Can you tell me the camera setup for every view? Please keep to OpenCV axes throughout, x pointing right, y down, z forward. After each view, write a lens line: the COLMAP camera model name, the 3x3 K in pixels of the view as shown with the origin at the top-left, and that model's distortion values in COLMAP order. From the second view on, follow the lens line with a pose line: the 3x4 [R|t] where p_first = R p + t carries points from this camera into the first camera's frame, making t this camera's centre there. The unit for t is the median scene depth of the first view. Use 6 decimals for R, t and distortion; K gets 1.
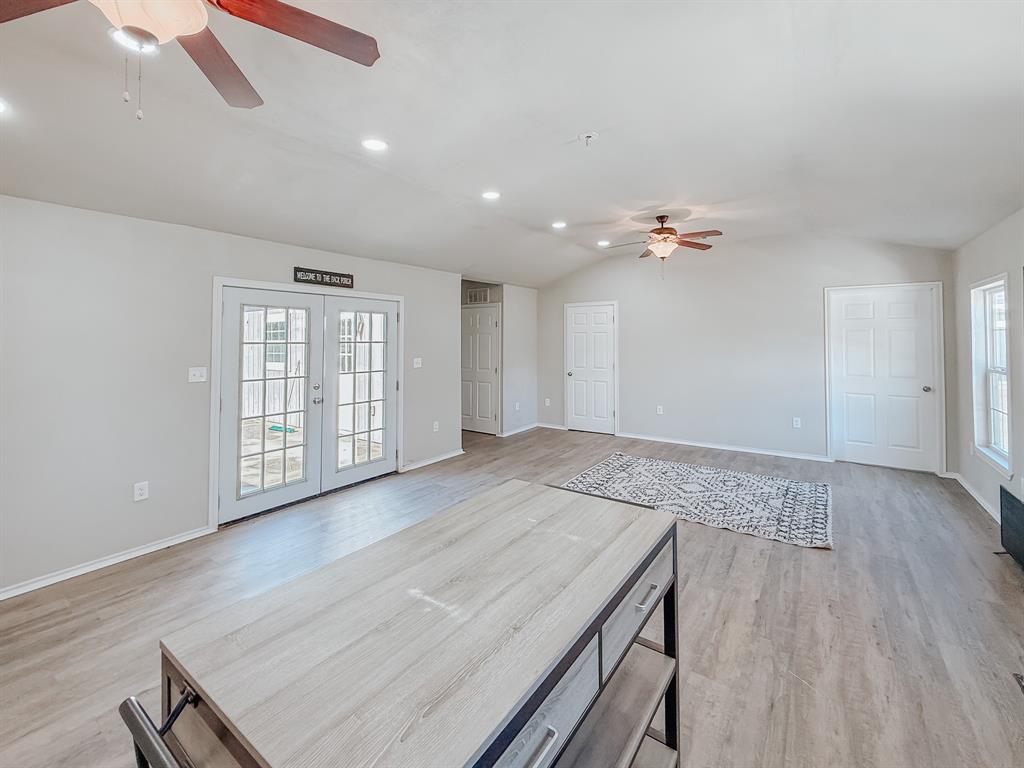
lens RADIAL K [[412.2, 0, 524.5], [0, 412.2, 331.3], [0, 0, 1]] dist [-0.001879, 0.001071]
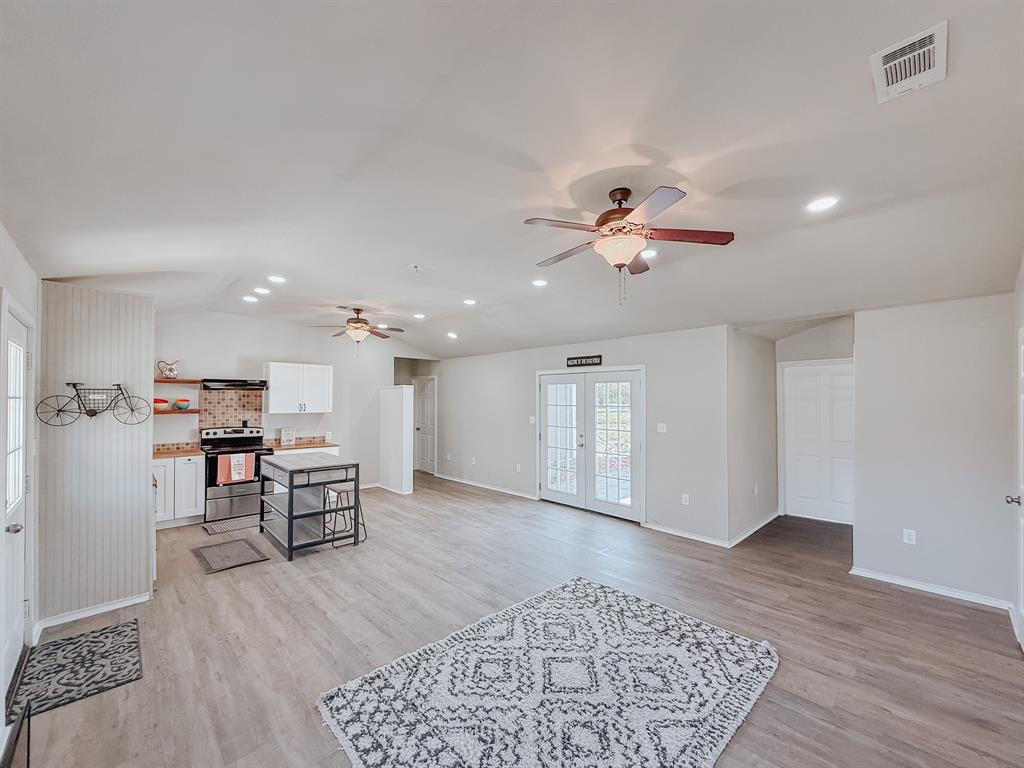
lens RADIAL K [[412.2, 0, 526.7], [0, 412.2, 393.7], [0, 0, 1]] dist [-0.001879, 0.001071]
pose [[-0.163365, -0.008484, -0.986529, 0.865741], [0.016755, 0.999795, -0.011372, -0.001178], [0.986423, -0.018387, -0.163189, 0.919148]]
